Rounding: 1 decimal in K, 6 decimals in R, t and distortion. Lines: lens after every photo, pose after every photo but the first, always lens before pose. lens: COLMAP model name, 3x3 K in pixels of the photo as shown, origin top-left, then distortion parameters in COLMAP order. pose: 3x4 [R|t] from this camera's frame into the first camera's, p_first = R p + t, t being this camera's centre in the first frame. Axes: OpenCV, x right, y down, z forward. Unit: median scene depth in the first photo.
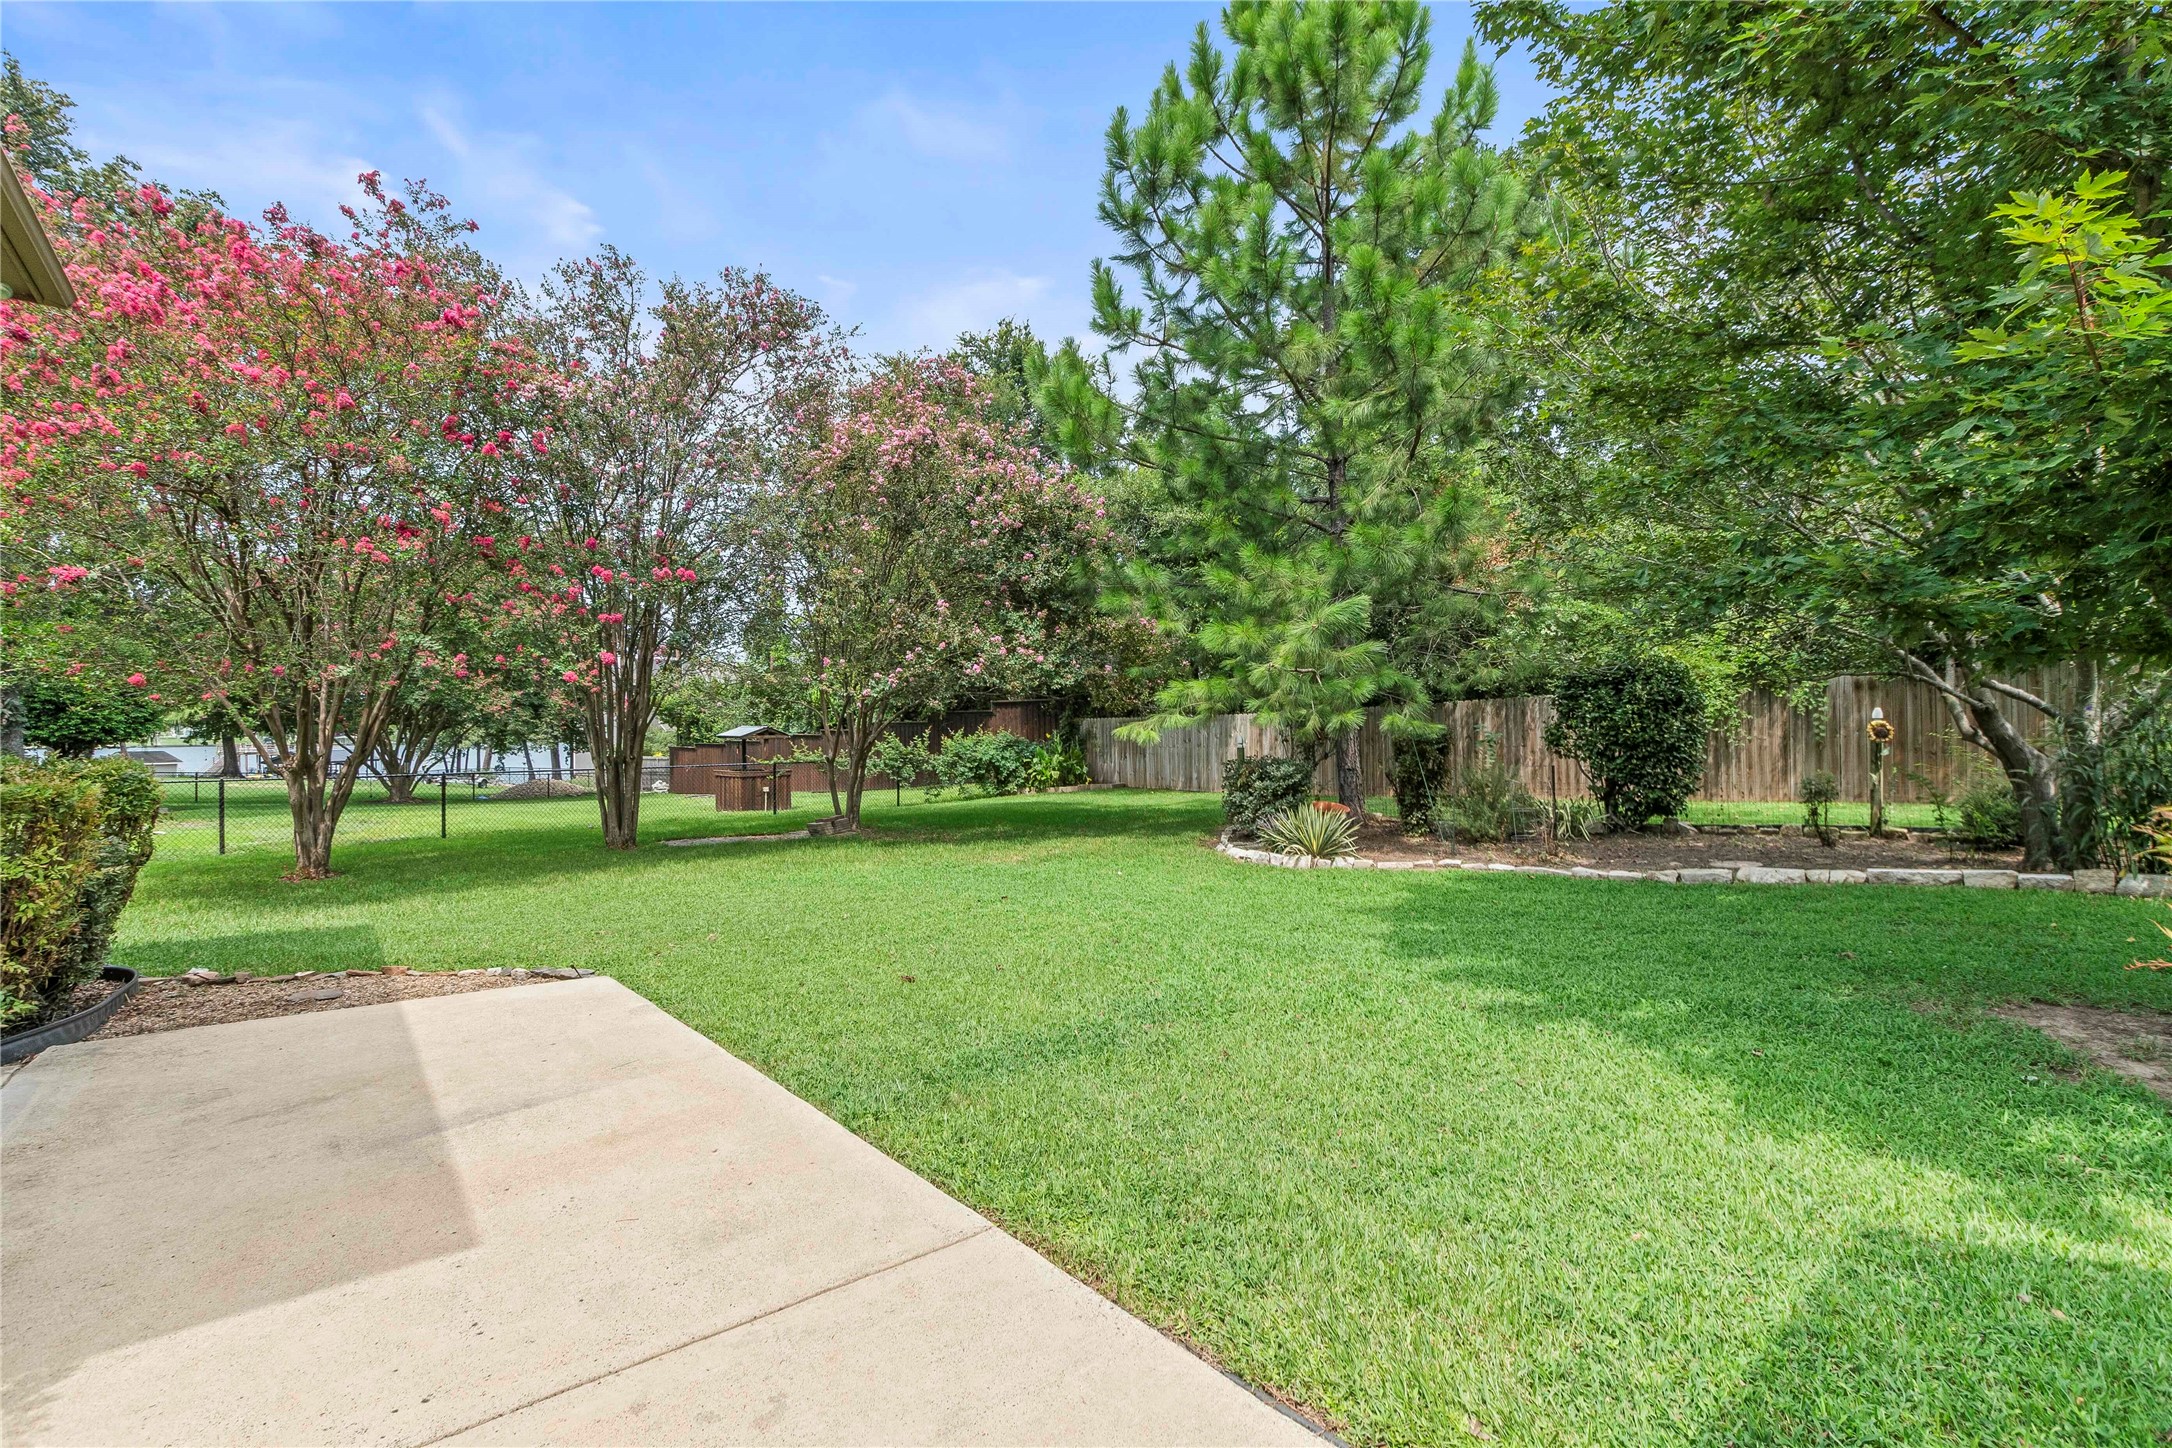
lens RADIAL K [[968.6, 0, 1086.2], [0, 968.6, 723.3], [0, 0, 1]] dist [0.001329, -0.000362]
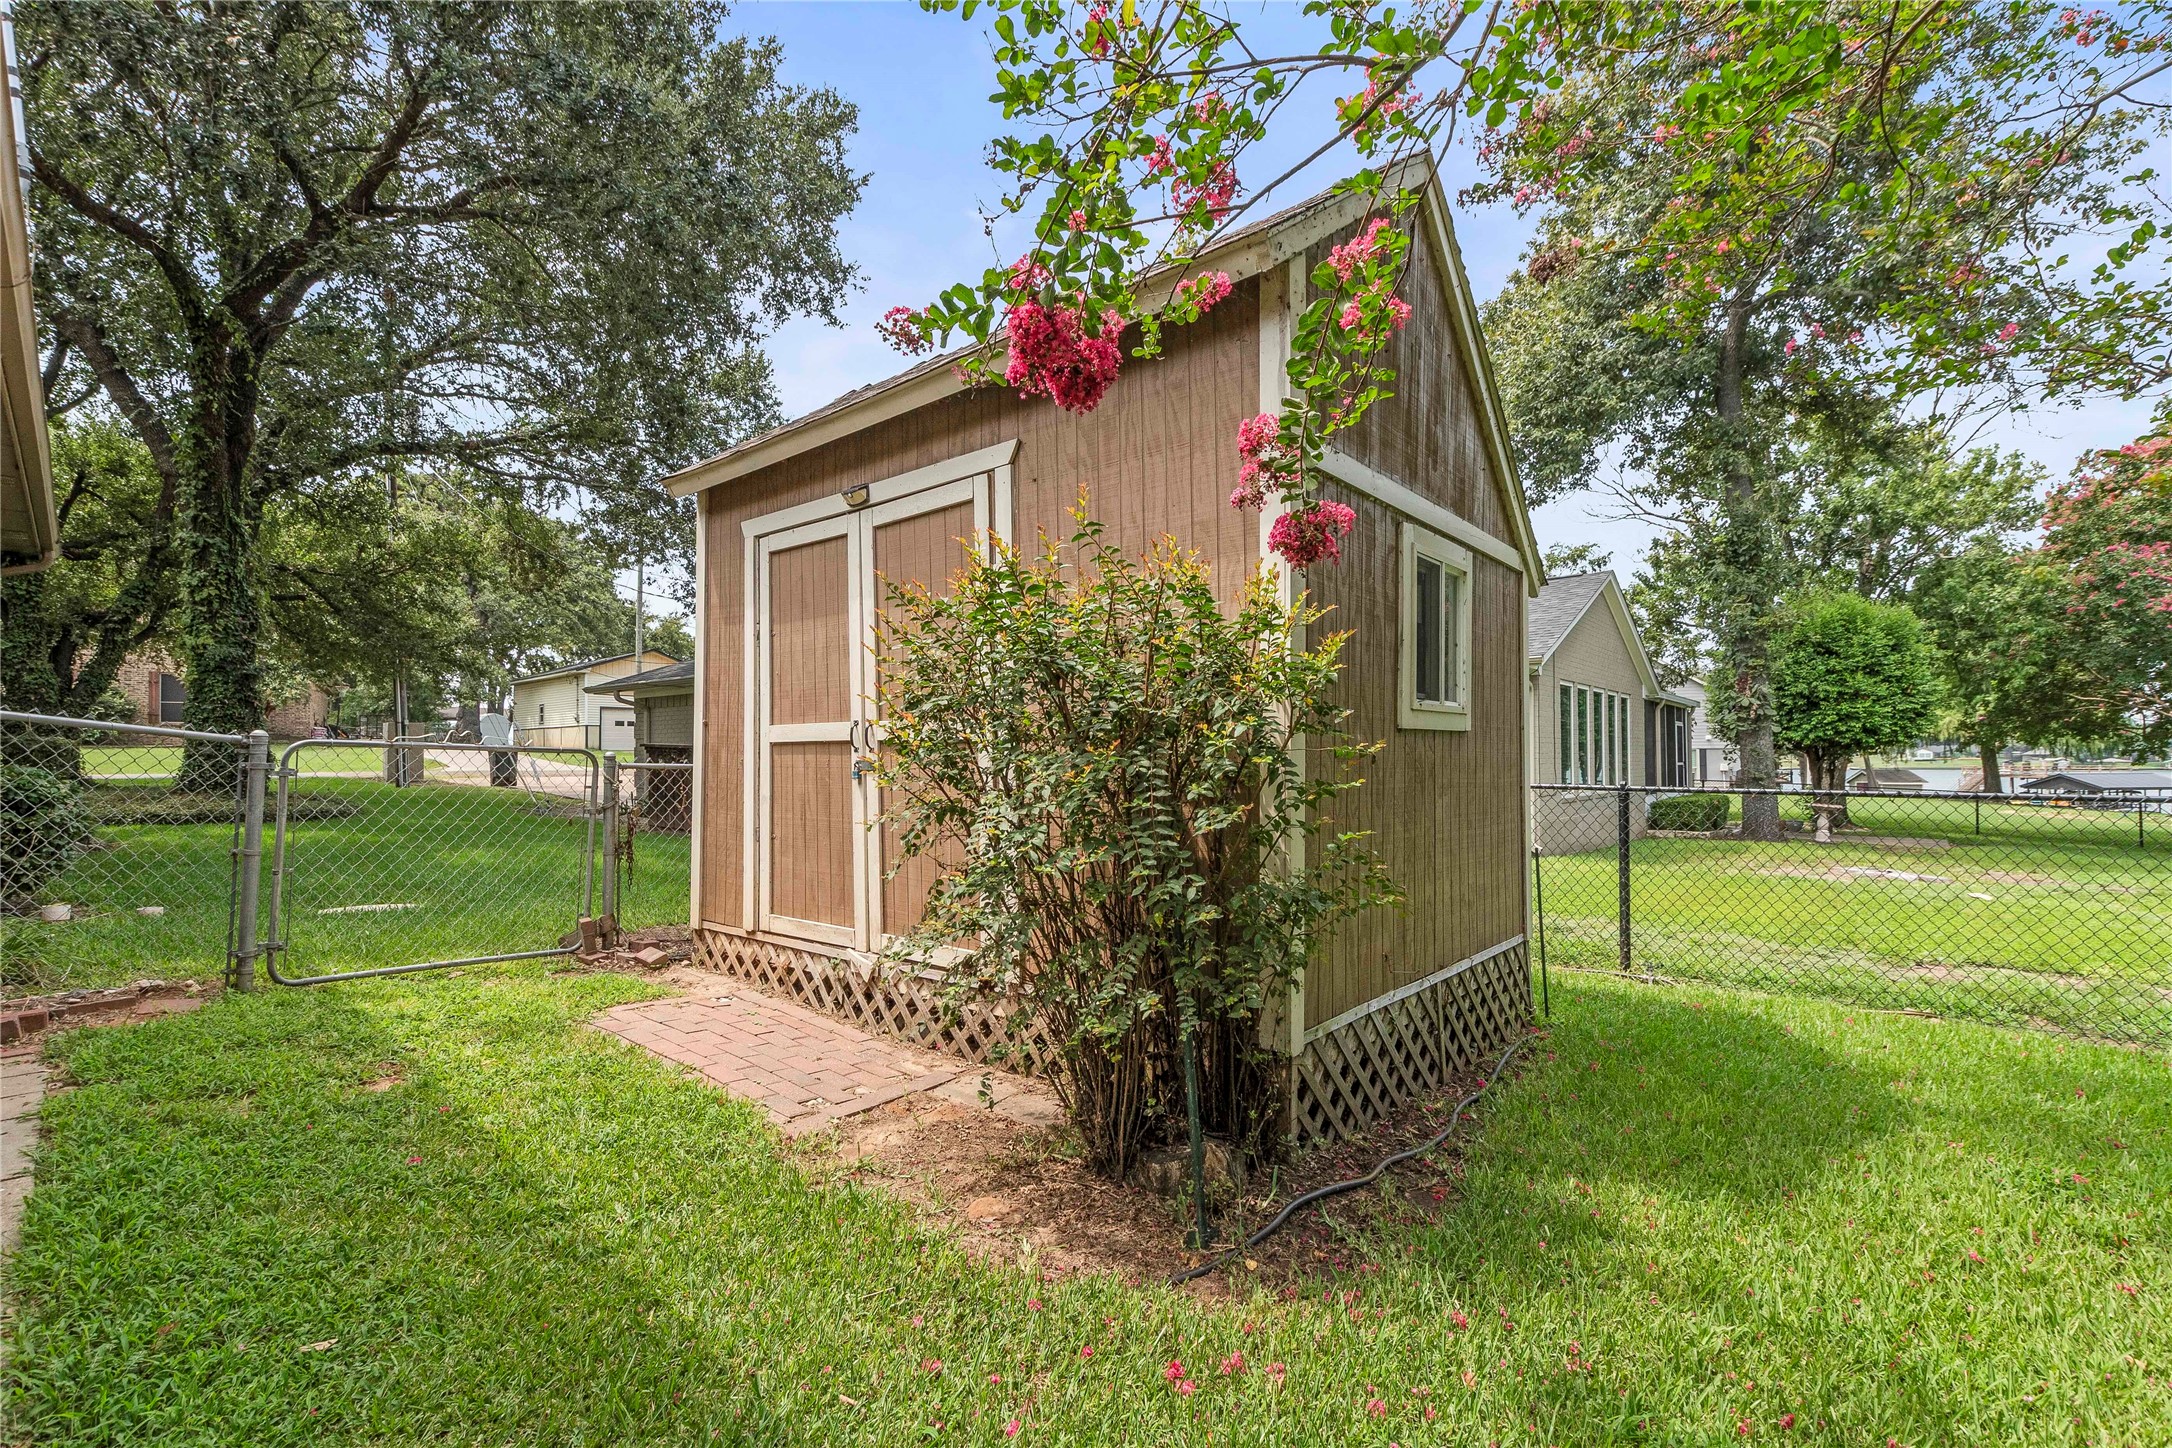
lens RADIAL K [[968.6, 0, 1076.4], [0, 968.6, 734.5], [0, 0, 1]] dist [0.001329, -0.000362]
pose [[0.111297, -0.015194, -0.993671, -0.287056], [0.003414, 0.999883, -0.014906, 0.016573], [0.993781, -0.001733, 0.111336, 0.265747]]
